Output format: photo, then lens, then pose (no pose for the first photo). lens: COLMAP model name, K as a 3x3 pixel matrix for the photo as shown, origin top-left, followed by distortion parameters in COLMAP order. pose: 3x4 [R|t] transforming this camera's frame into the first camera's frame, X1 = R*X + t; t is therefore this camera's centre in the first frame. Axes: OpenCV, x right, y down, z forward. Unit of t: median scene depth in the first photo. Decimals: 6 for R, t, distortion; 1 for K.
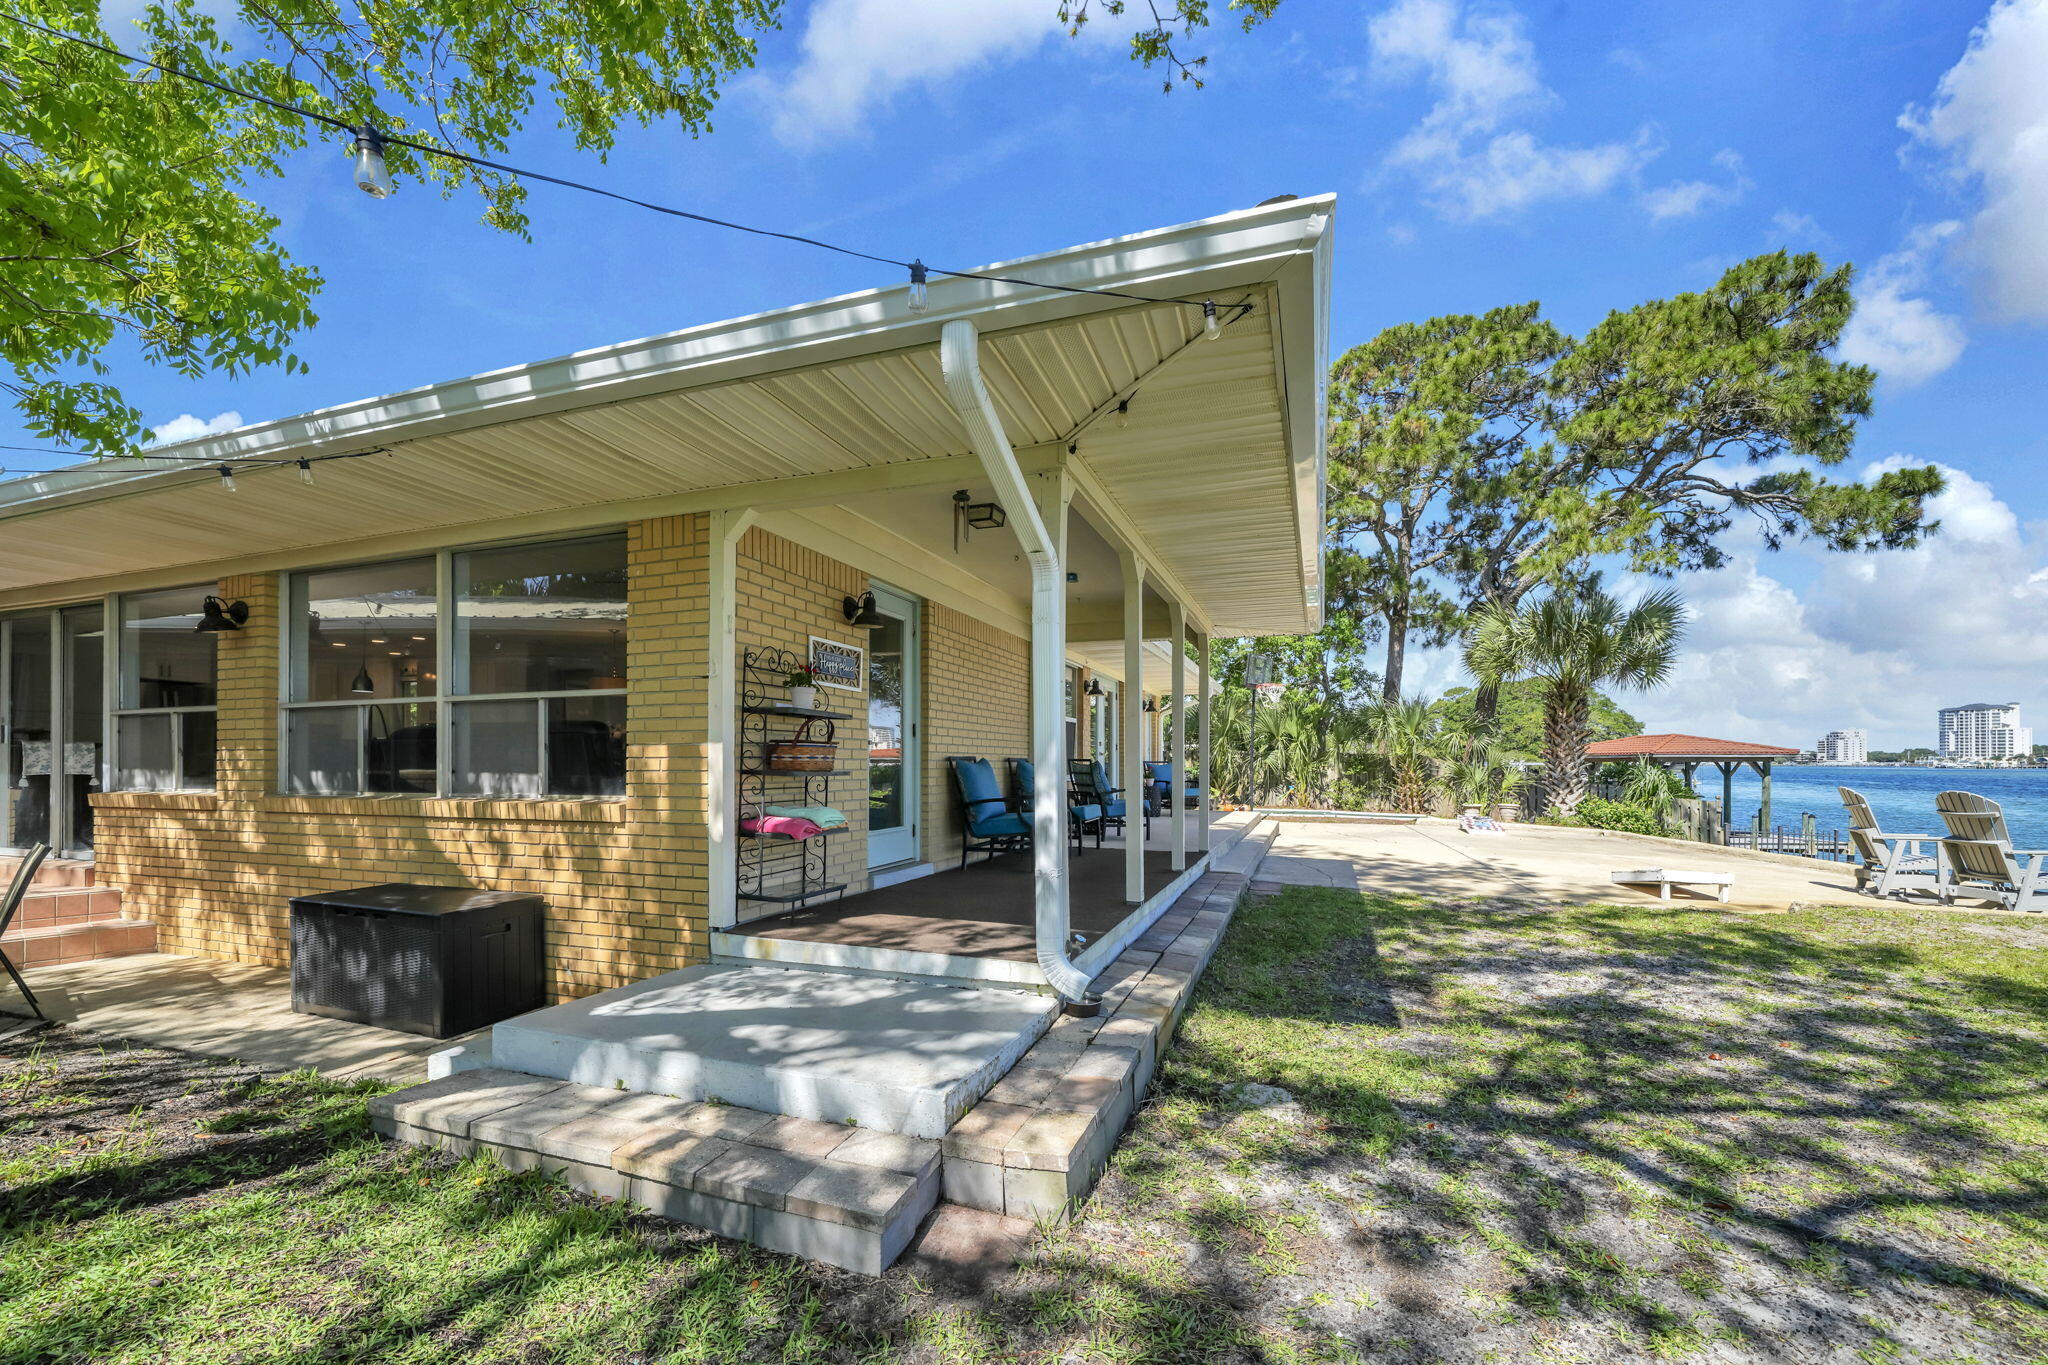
lens RADIAL K [[828.1, 0, 1018.5], [0, 828.1, 753.9], [0, 0, 1]] dist [-0.001068, -0.000001]
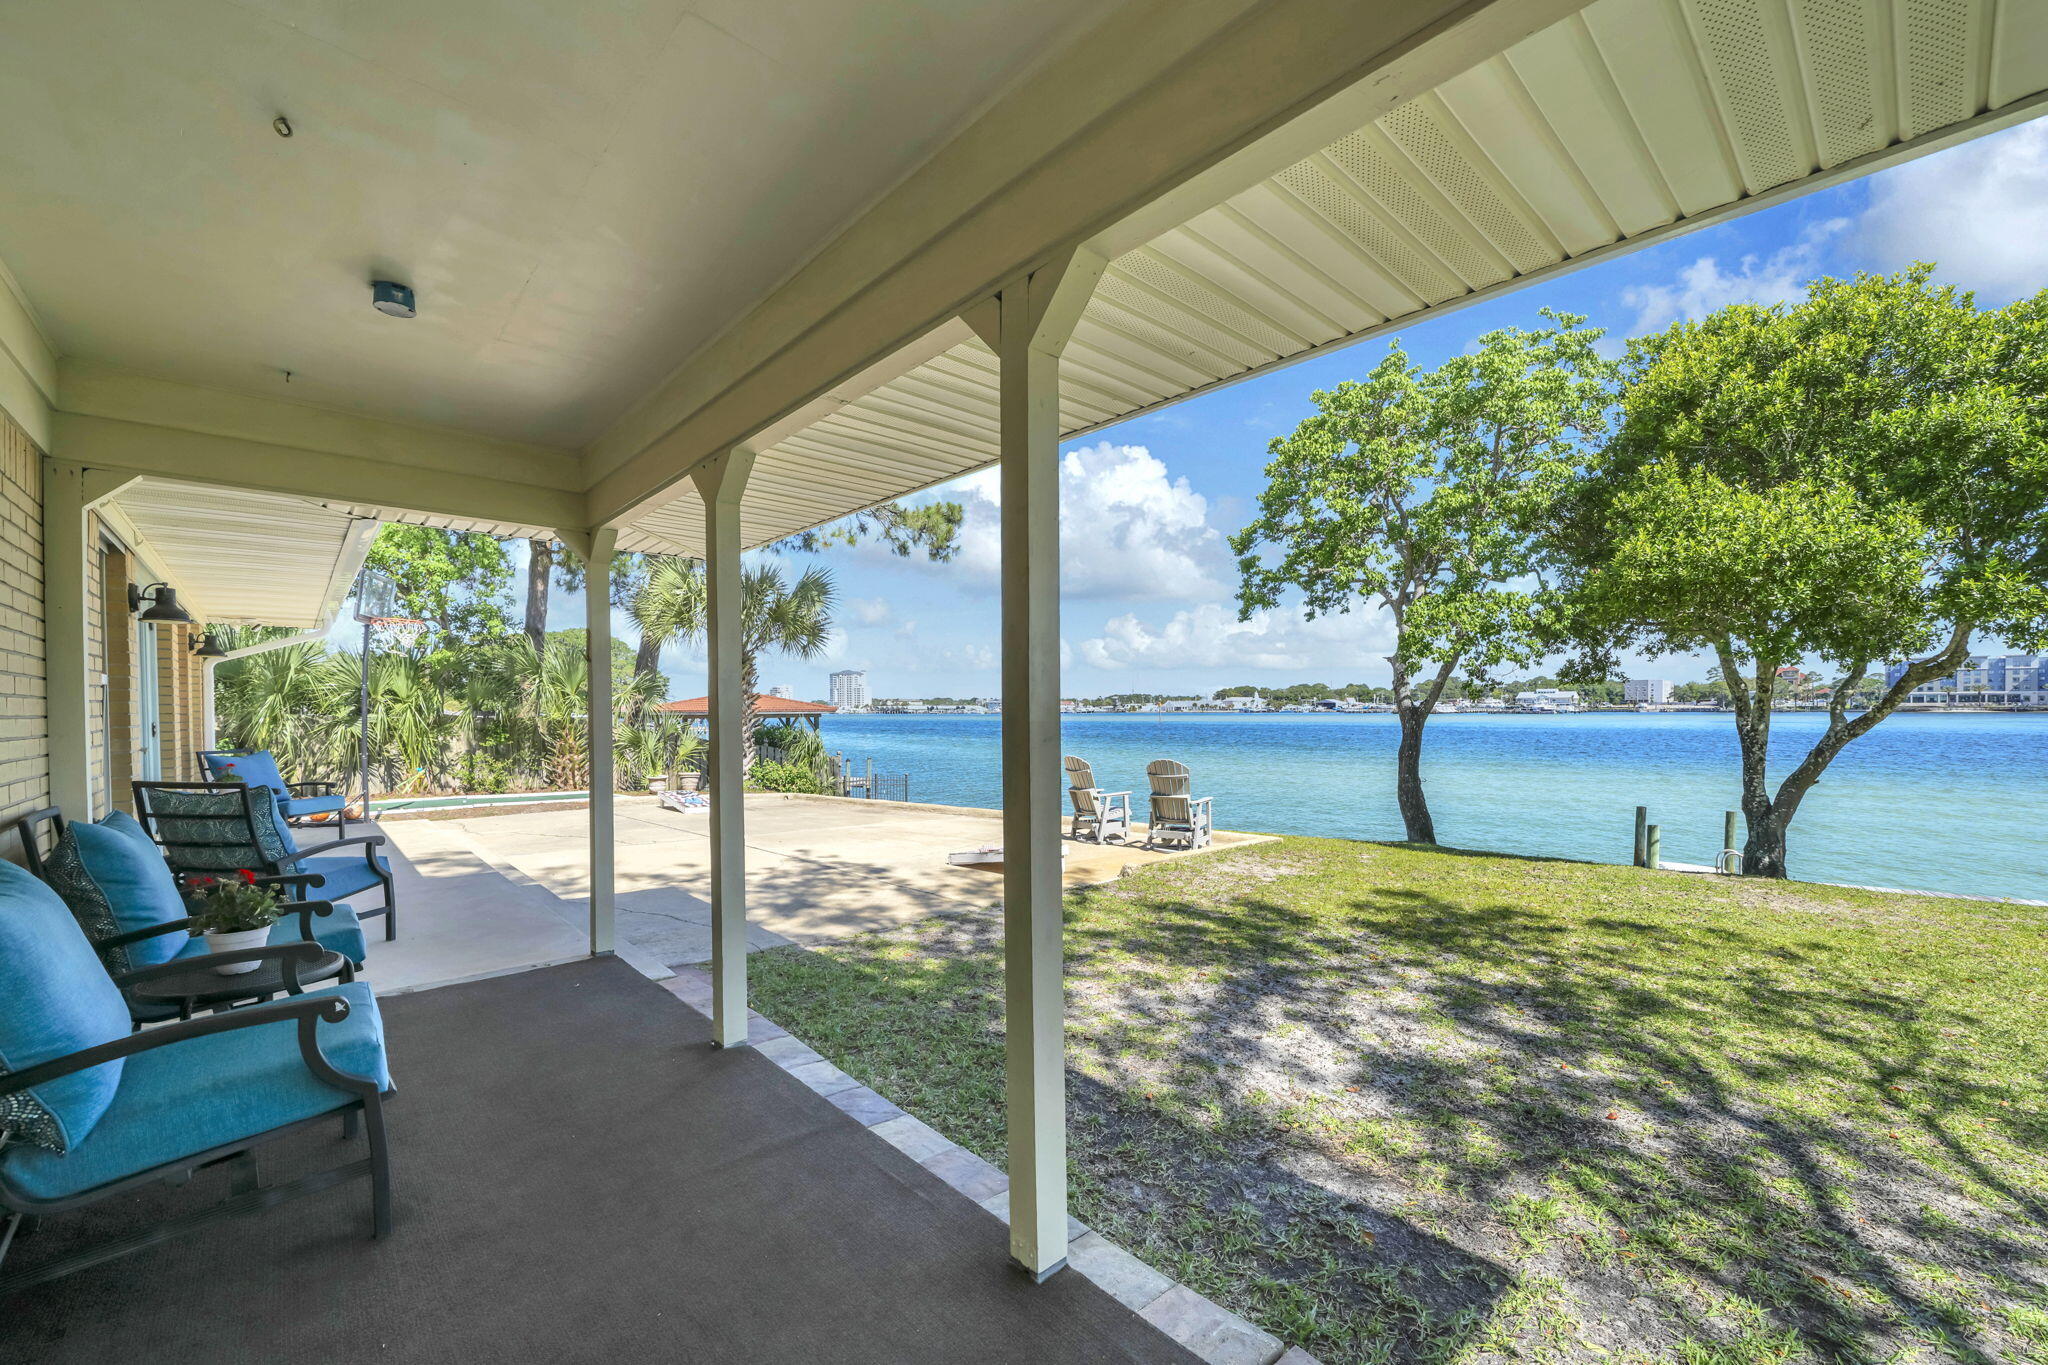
lens RADIAL K [[823.0, 0, 1036.1], [0, 823.0, 727.0], [0, 0, 1]] dist [-0.006906, 0.000299]
pose [[0.454880, -0.024551, 0.890214, -0.170829], [-0.001960, 0.999590, 0.028569, -0.061621], [-0.890551, -0.014741, 0.454645, 0.838147]]
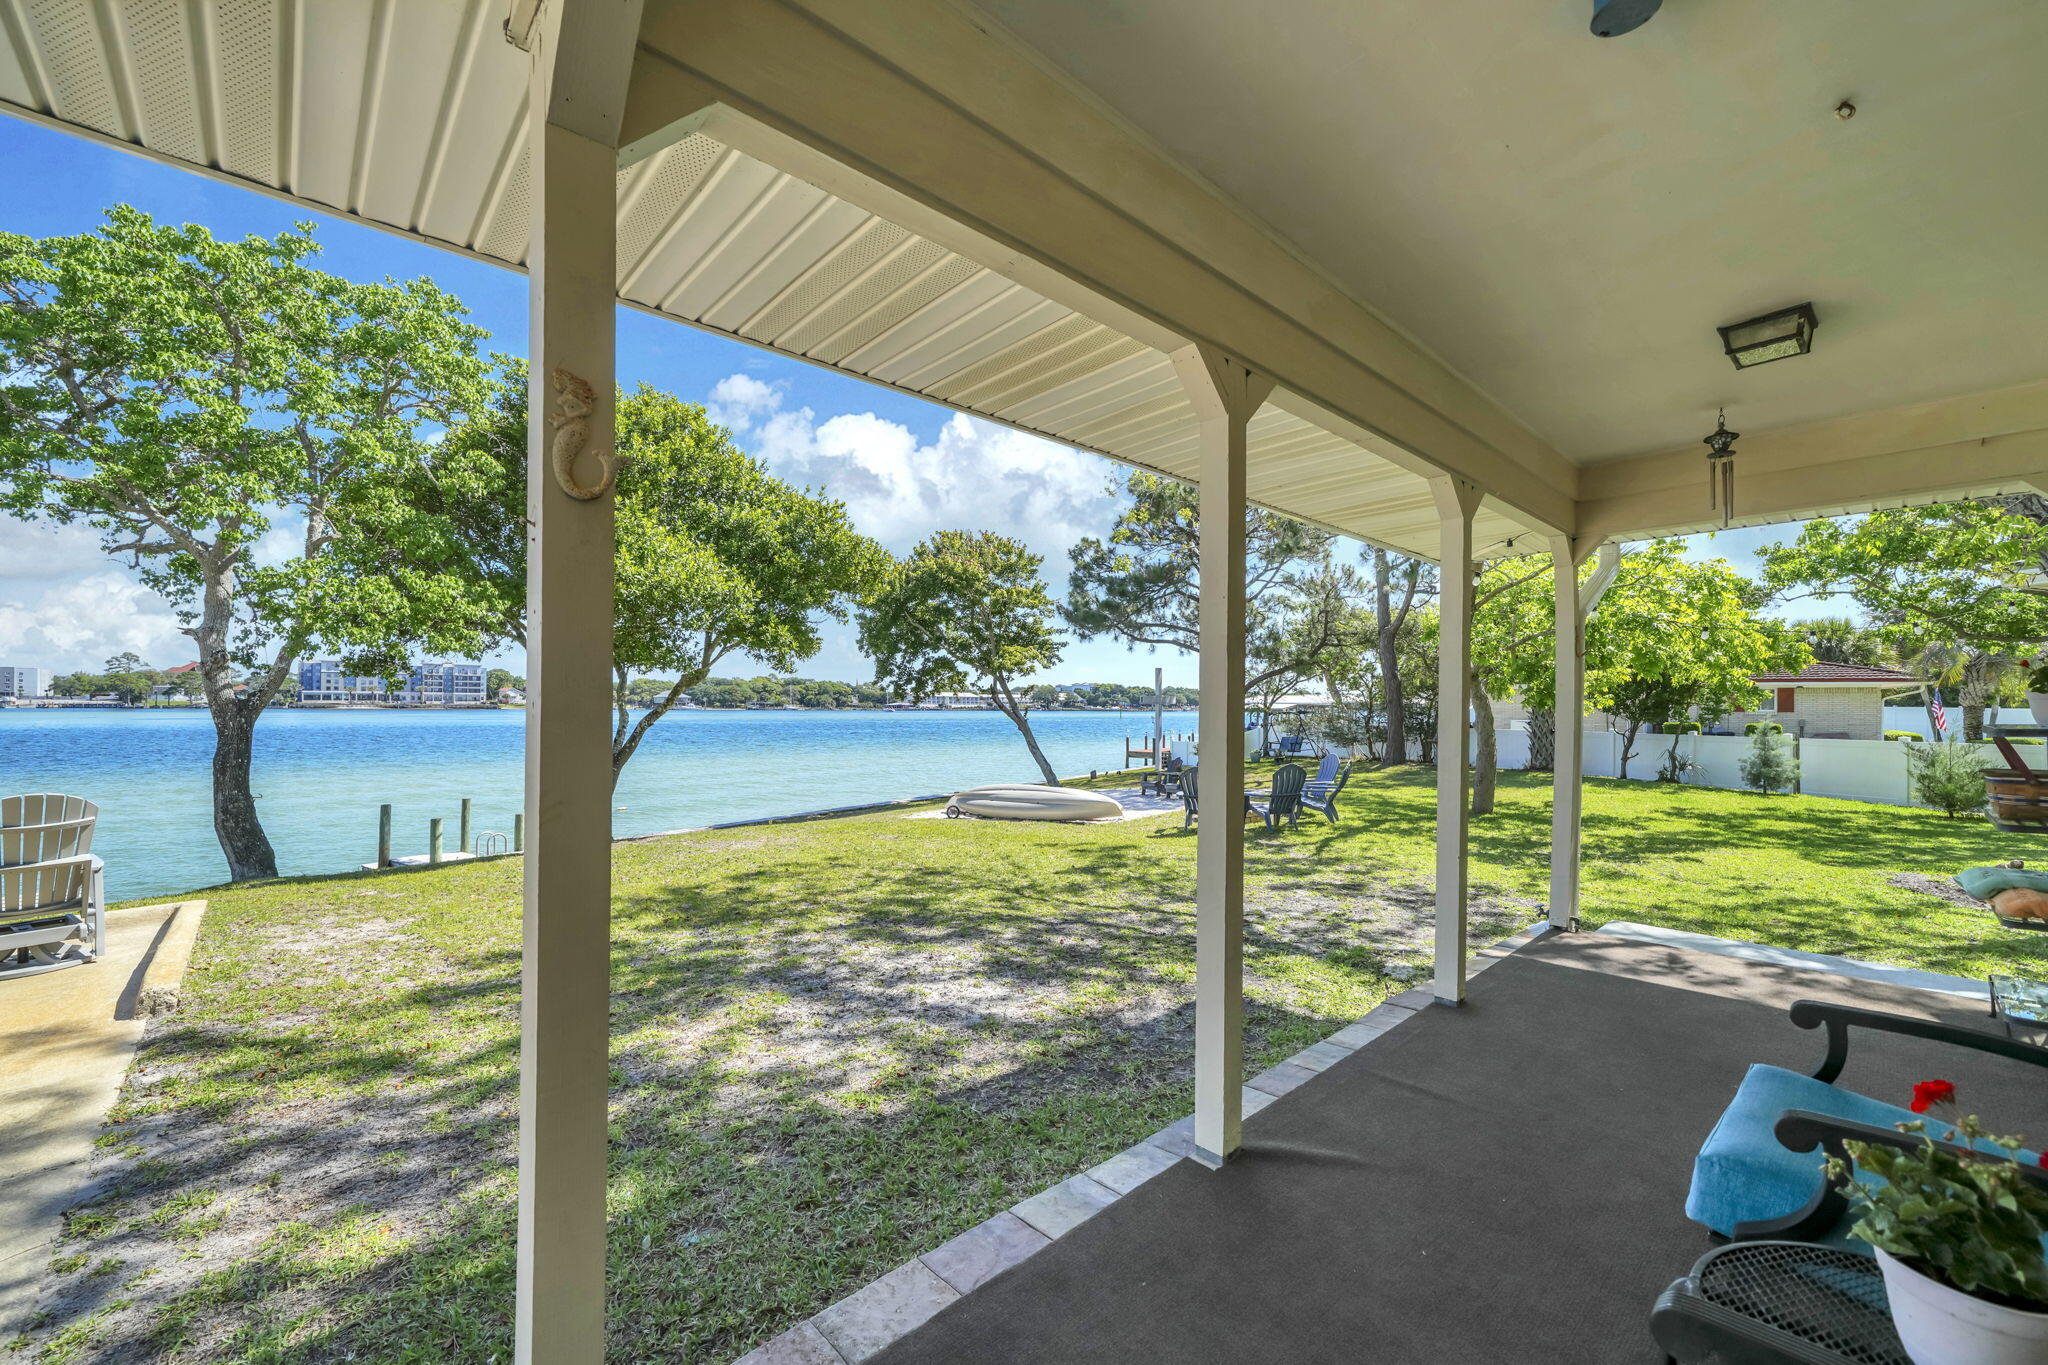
lens RADIAL K [[812.9, 0, 1022.8], [0, 812.9, 706.0], [0, 0, 1]] dist [-0.007559, 0.000152]
pose [[-0.887054, -0.007925, 0.461598, 0.144794], [-0.012824, 0.999890, -0.007478, -0.049252], [-0.461488, -0.012553, -0.887057, 1.740824]]
